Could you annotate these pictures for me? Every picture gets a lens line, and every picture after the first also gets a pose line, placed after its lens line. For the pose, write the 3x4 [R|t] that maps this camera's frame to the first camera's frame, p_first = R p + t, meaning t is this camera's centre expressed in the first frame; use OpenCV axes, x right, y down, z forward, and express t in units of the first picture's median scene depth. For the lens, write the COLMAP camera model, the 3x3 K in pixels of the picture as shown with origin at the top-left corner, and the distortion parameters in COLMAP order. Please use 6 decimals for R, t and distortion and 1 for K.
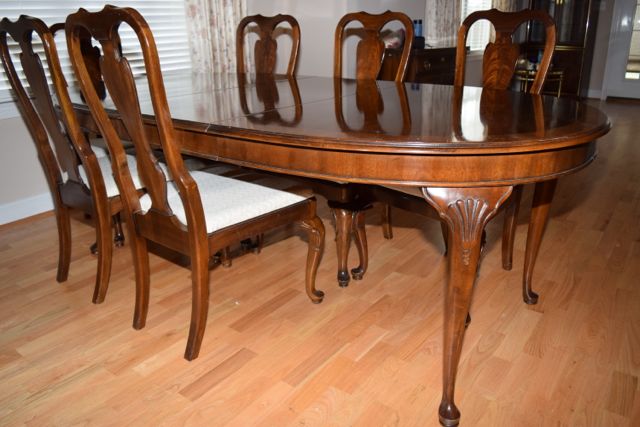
lens RADIAL K [[503.1, 0, 323.8], [0, 503.1, 212.1], [0, 0, 1]] dist [-0.082519, 0.001513]
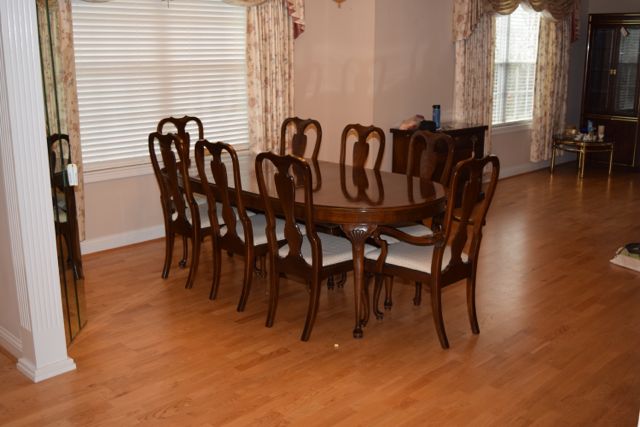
lens RADIAL K [[686.6, 0, 322.5], [0, 686.6, 215.7], [0, 0, 1]] dist [-0.063086, 0.000000]
pose [[0.990444, 0.048536, -0.129089, 0.347223], [-0.063288, 0.991606, -0.112752, 0.189188], [0.122533, 0.119845, 0.985202, -1.510165]]
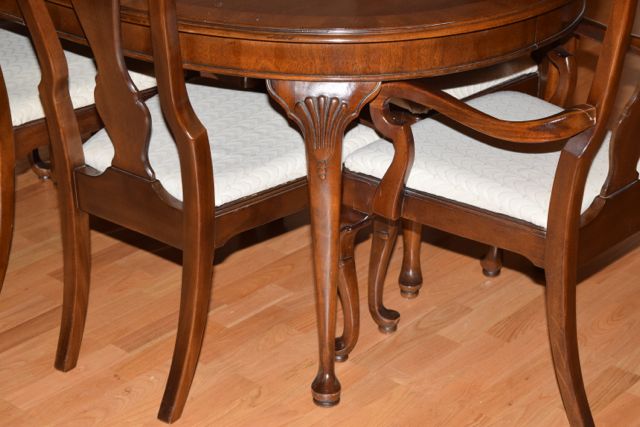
lens RADIAL K [[1460.2, 0, 319.1], [0, 1460.2, 214.5], [0, 0, 1]] dist [0.079950, 0.000000]
pose [[0.996260, 0.051431, -0.069431, 0.286883], [-0.045378, 0.995251, 0.086116, -0.024548], [0.073530, -0.082643, 0.993863, -0.844884]]
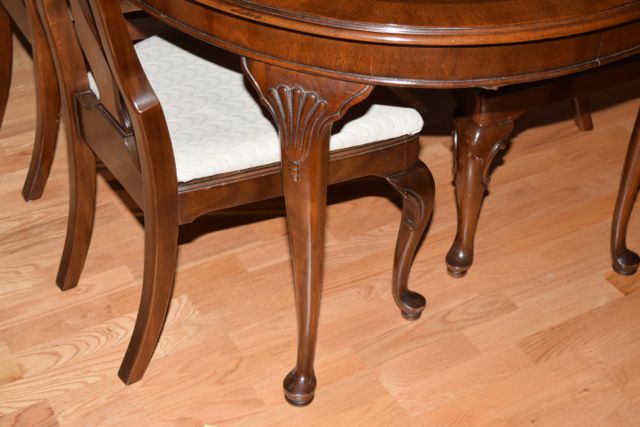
lens RADIAL K [[1143.1, 0, 316.5], [0, 1143.1, 210.4], [0, 0, 1]] dist [-0.000655, 0.000000]
pose [[0.917149, 0.273114, -0.290252, 0.492911], [-0.180840, 0.934175, 0.307594, -0.212660], [0.355155, -0.229620, 0.906168, -0.239074]]
